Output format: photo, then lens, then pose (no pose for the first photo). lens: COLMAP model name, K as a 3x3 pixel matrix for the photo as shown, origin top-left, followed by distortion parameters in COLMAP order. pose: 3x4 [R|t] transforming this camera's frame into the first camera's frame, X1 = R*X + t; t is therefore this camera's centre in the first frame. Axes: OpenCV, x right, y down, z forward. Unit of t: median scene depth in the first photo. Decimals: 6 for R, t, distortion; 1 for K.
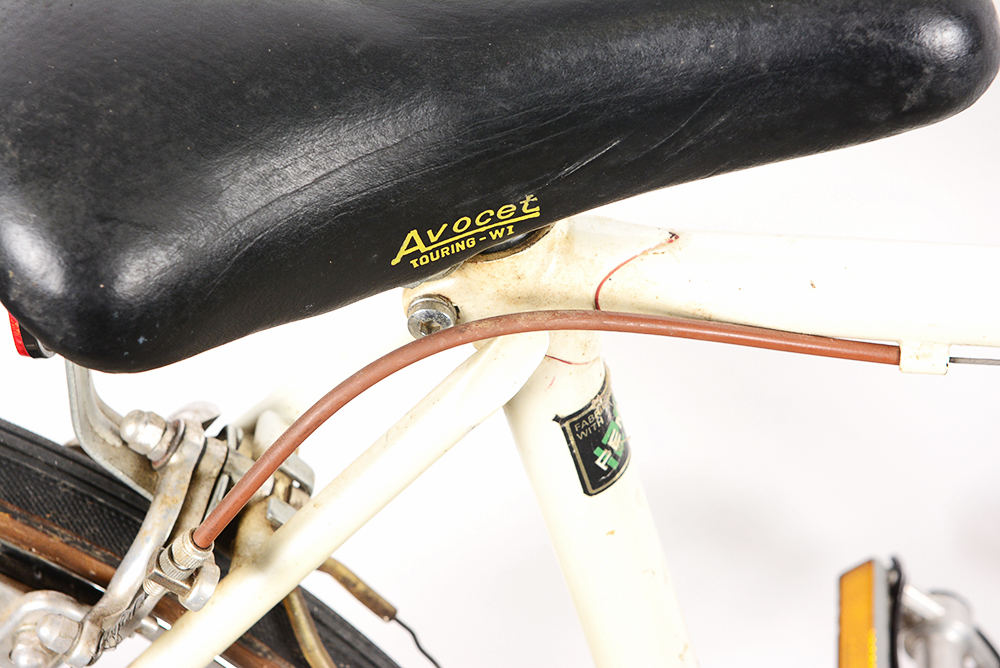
lens RADIAL K [[2902.2, 0, 503.3], [0, 2902.2, 332.8], [0, 0, 1]] dist [-0.071953, 0.000000]
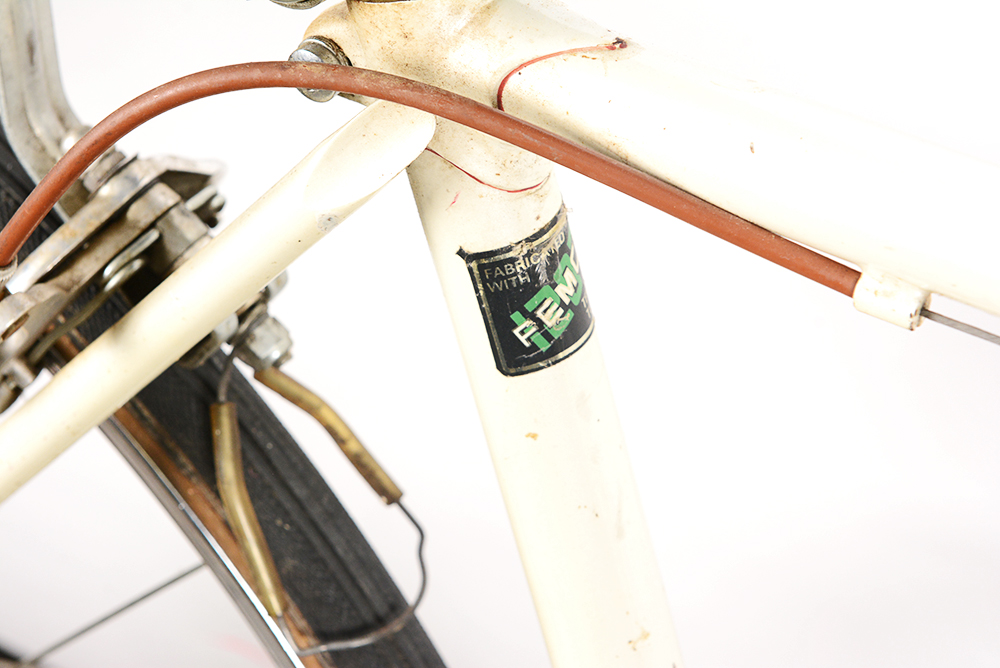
lens RADIAL K [[2902.2, 0, 497.3], [0, 2902.2, 335.1], [0, 0, 1]] dist [-0.071953, 0.000000]
pose [[0.870259, 0.292212, -0.396562, 0.335547], [-0.307698, 0.951139, 0.025614, 0.027575], [0.384670, 0.099731, 0.917651, 0.298837]]
